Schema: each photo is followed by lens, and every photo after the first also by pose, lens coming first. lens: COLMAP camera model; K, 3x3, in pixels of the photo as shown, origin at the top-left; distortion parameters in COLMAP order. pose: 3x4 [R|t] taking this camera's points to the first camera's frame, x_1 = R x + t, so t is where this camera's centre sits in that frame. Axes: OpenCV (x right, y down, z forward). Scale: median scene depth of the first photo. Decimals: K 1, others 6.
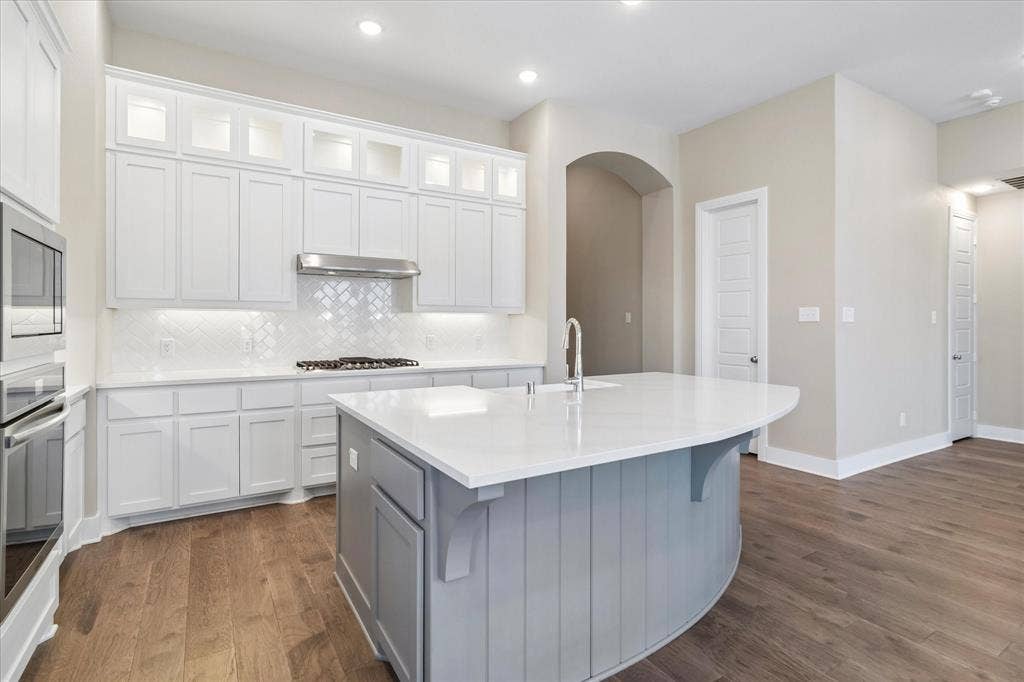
lens RADIAL K [[512.2, 0, 511.3], [0, 512.2, 320.9], [0, 0, 1]] dist [-0.003058, -0.000400]
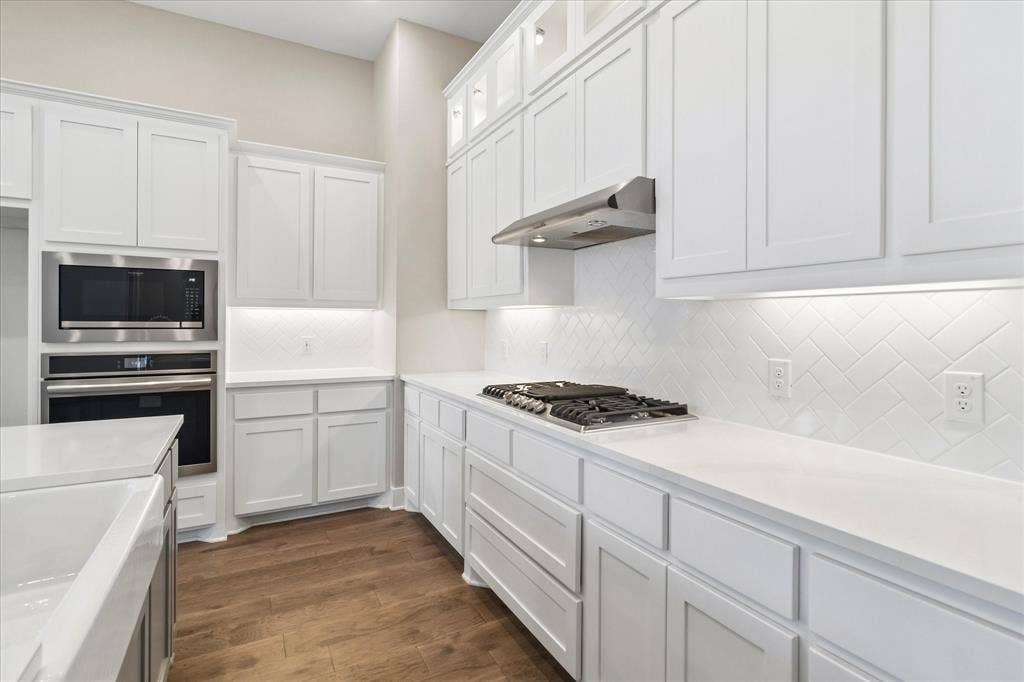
lens RADIAL K [[501.2, 0, 511.3], [0, 501.2, 322.7], [0, 0, 1]] dist [-0.000251, 0.000916]
pose [[-0.044533, -0.000404, -0.999008, 0.288080], [0.002517, 0.999997, -0.000517, 0.003790], [0.999005, -0.002538, -0.044532, 1.183583]]
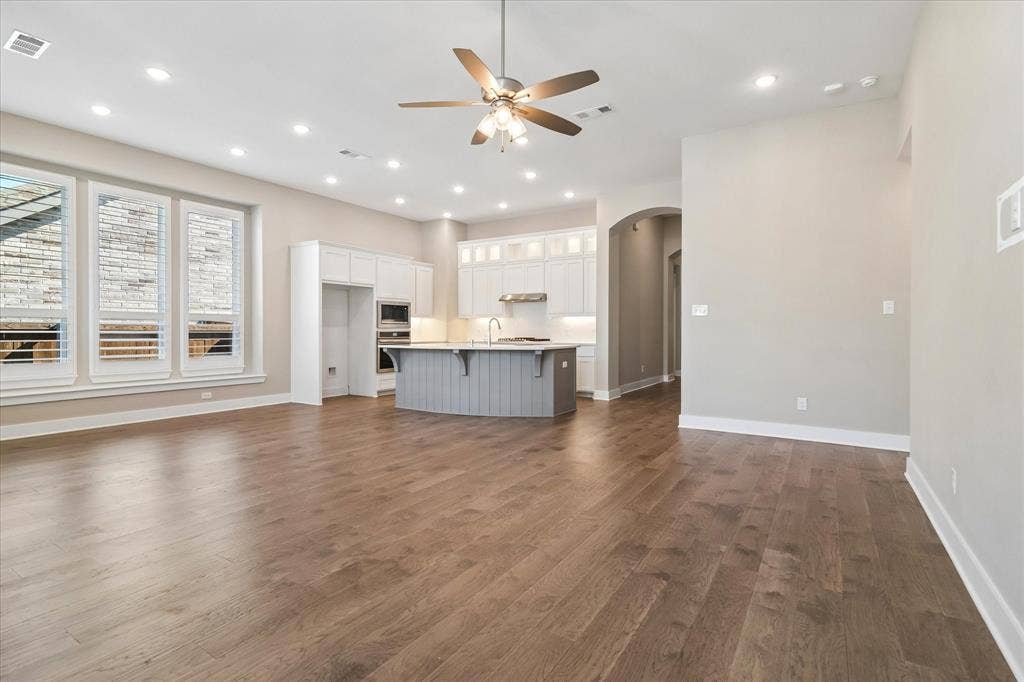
lens RADIAL K [[466.7, 0, 495.5], [0, 466.7, 333.6], [0, 0, 1]] dist [0.000197, 0.000154]
pose [[0.410822, 0.007130, -0.911688, 1.937567], [0.004730, 0.999939, 0.009951, 0.040440], [0.911703, -0.008401, 0.410764, 0.023734]]
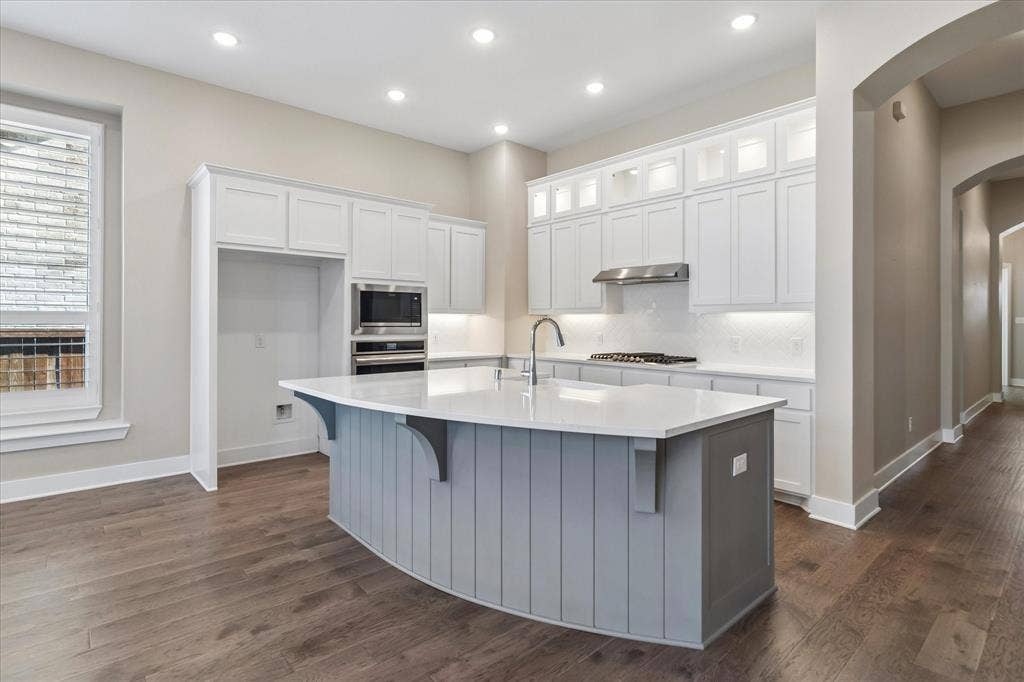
lens RADIAL K [[501.2, 0, 511.3], [0, 501.2, 322.7], [0, 0, 1]] dist [-0.000251, 0.000916]
pose [[0.176395, -0.000403, -0.984319, 0.956876], [0.004220, 0.999991, 0.000347, 0.001373], [0.984310, -0.004215, 0.176396, 0.625404]]
